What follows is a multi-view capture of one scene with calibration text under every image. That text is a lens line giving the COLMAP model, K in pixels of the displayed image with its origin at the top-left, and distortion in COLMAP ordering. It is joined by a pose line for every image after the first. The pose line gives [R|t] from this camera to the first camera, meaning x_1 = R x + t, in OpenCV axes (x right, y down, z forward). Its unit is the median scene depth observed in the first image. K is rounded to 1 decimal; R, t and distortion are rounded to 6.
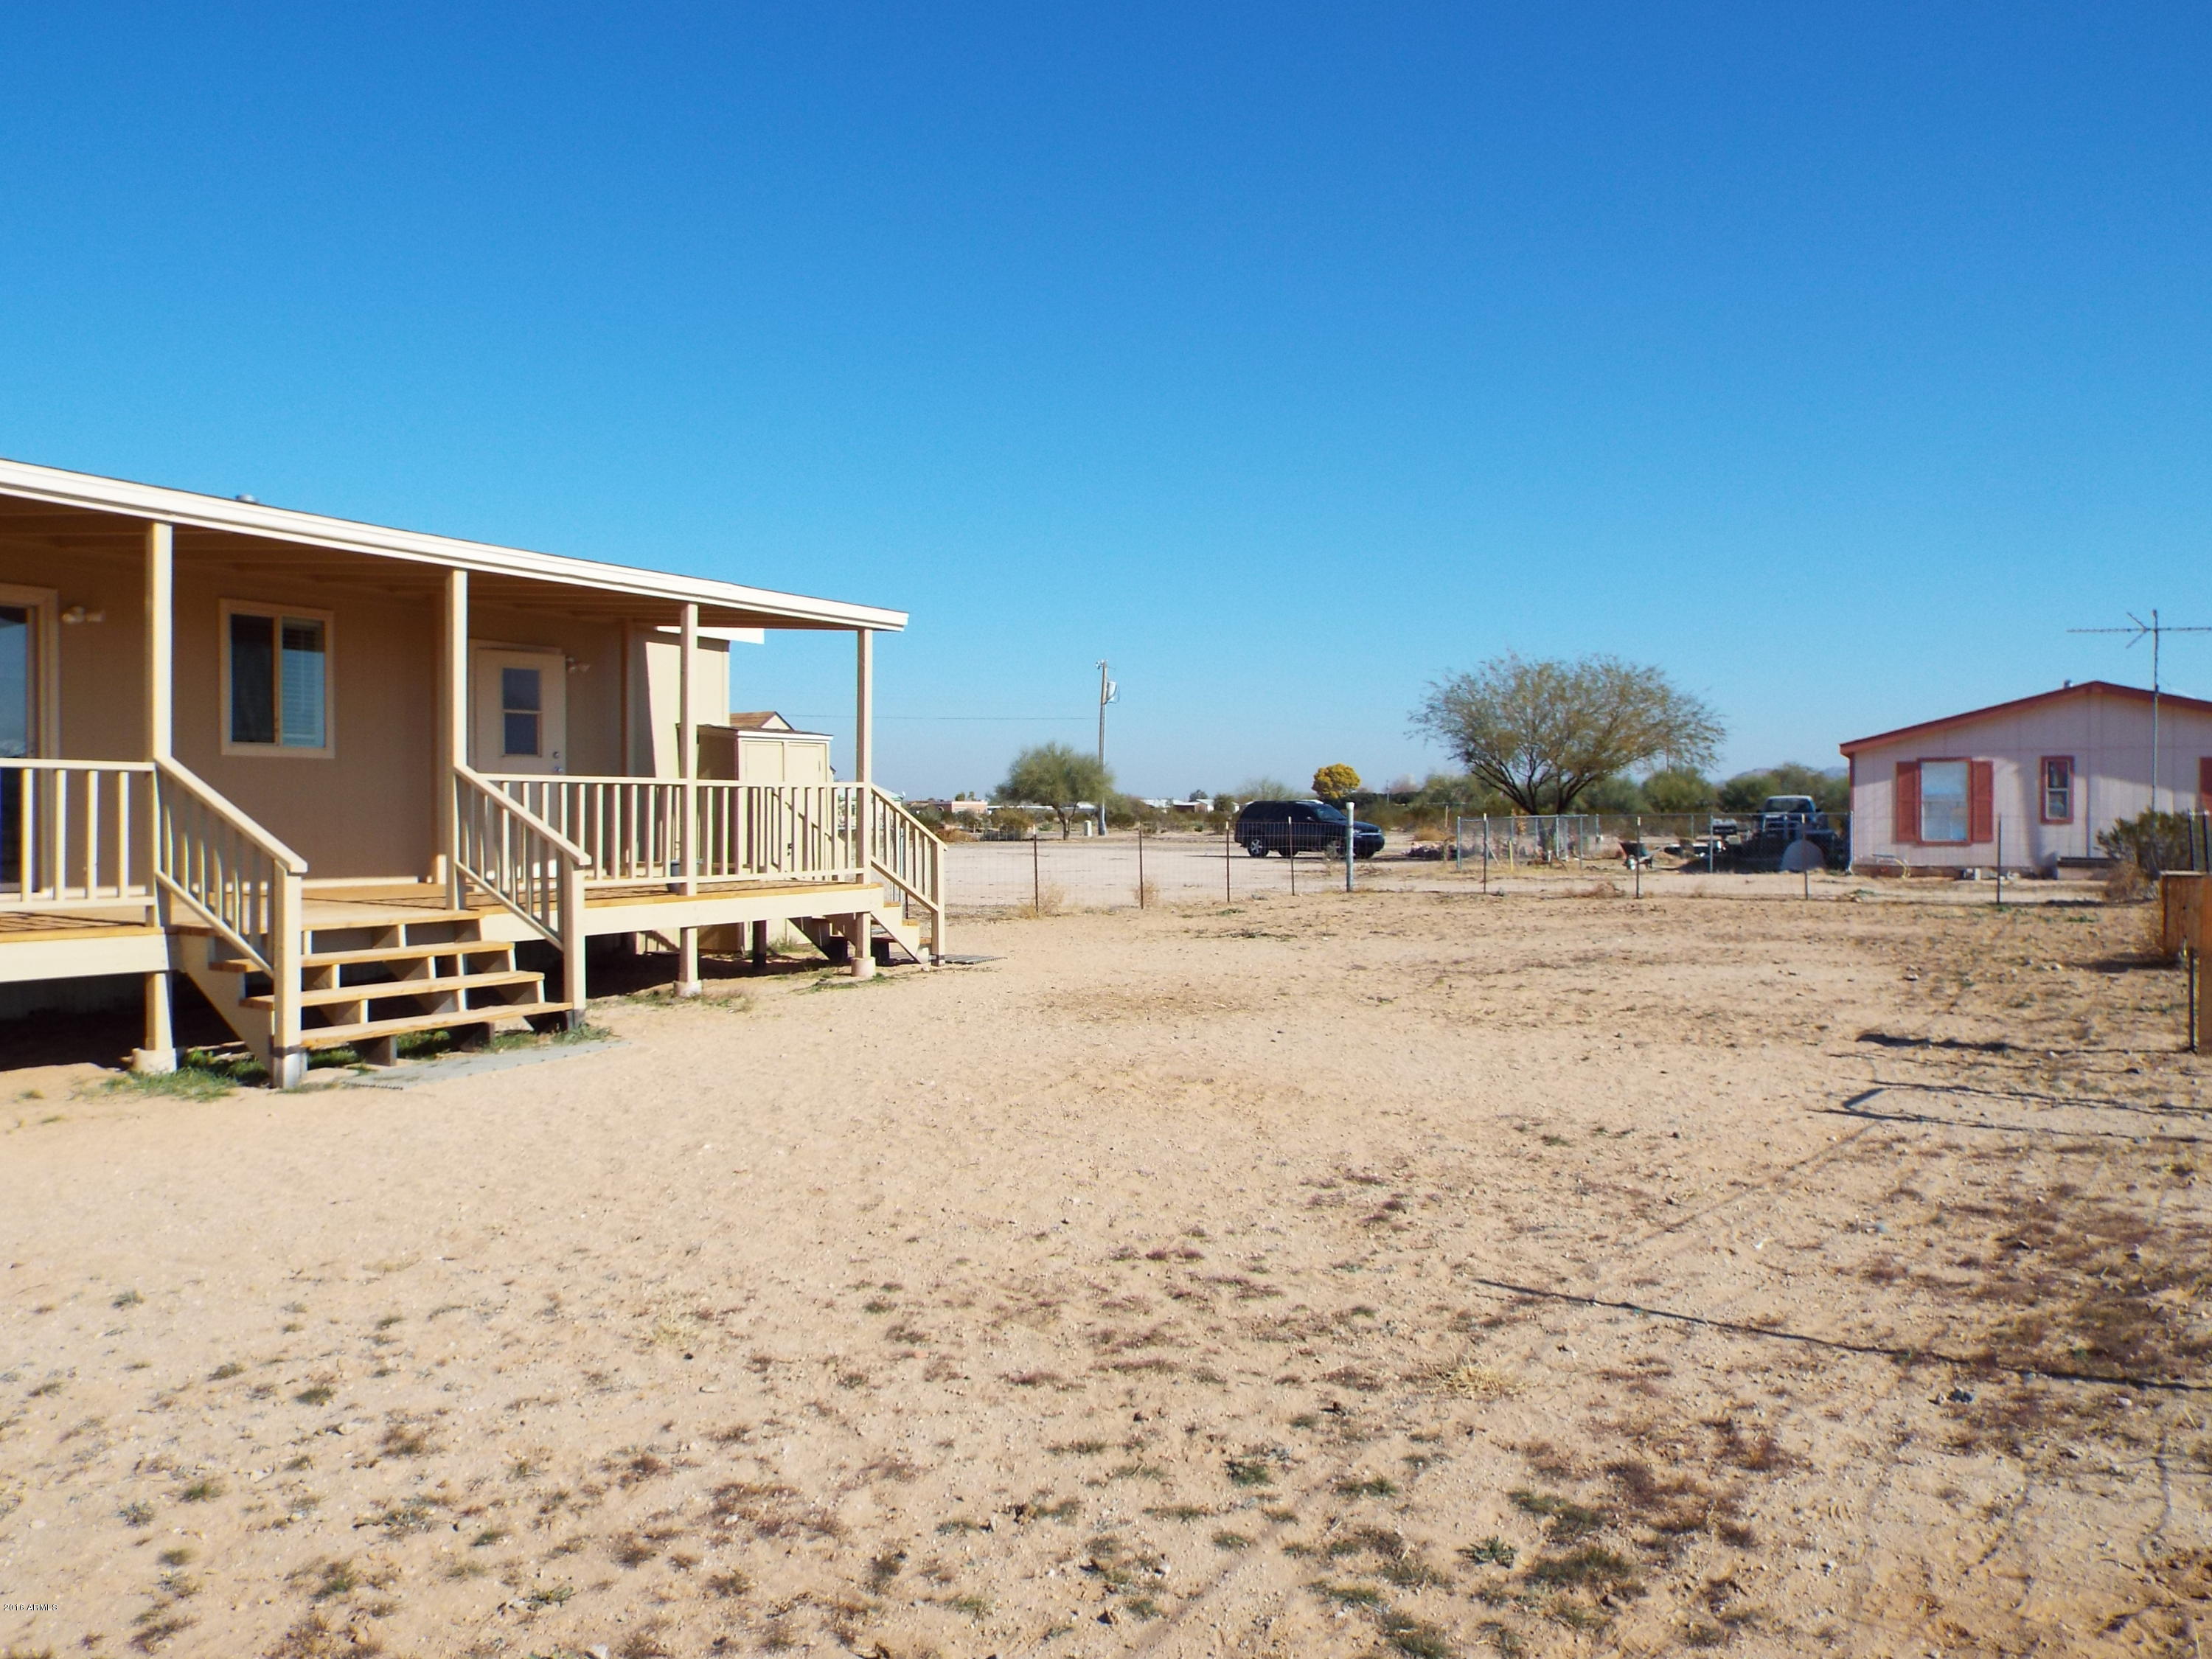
lens RADIAL K [[1708.9, 0, 1106.0], [0, 1708.9, 829.5], [0, 0, 1]] dist [-0.004159, 0.065380]
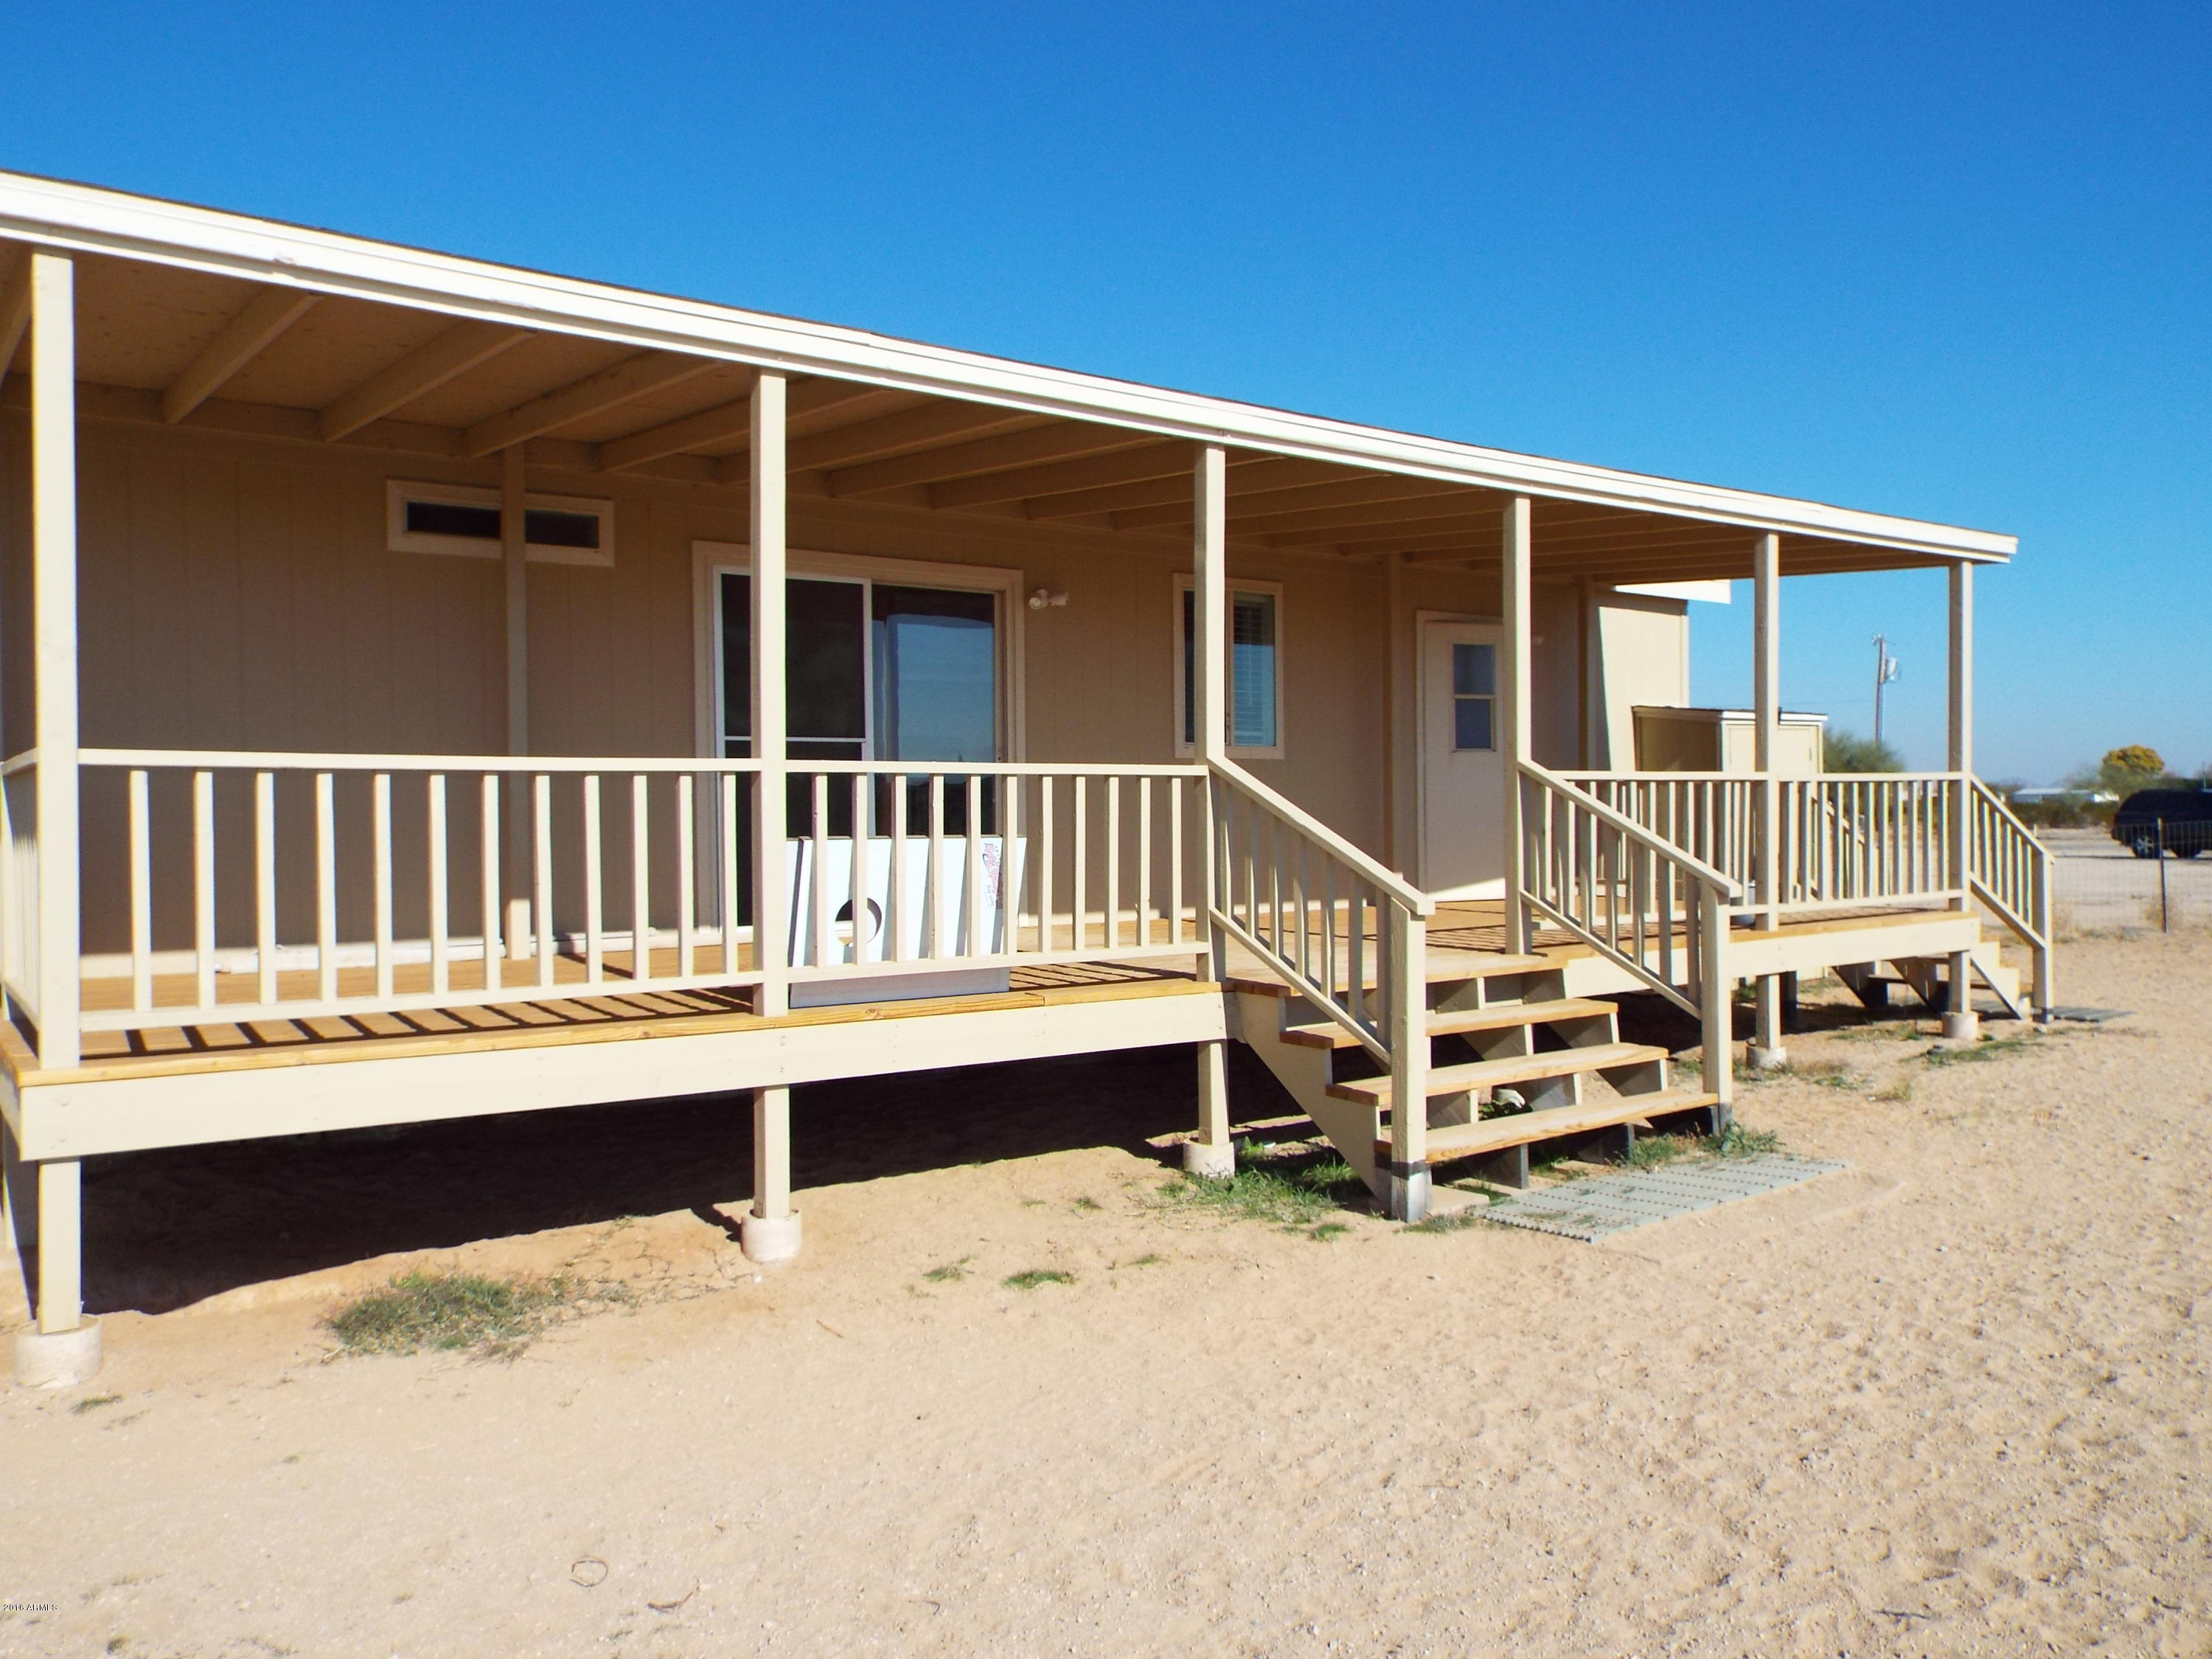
lens RADIAL K [[1708.9, 0, 1106.0], [0, 1708.9, 829.5], [0, 0, 1]] dist [-0.004159, 0.065380]
pose [[0.919999, -0.011437, -0.391754, -0.256477], [0.011544, 0.999931, -0.002082, -0.007870], [0.391751, -0.002607, 0.920068, 0.247925]]
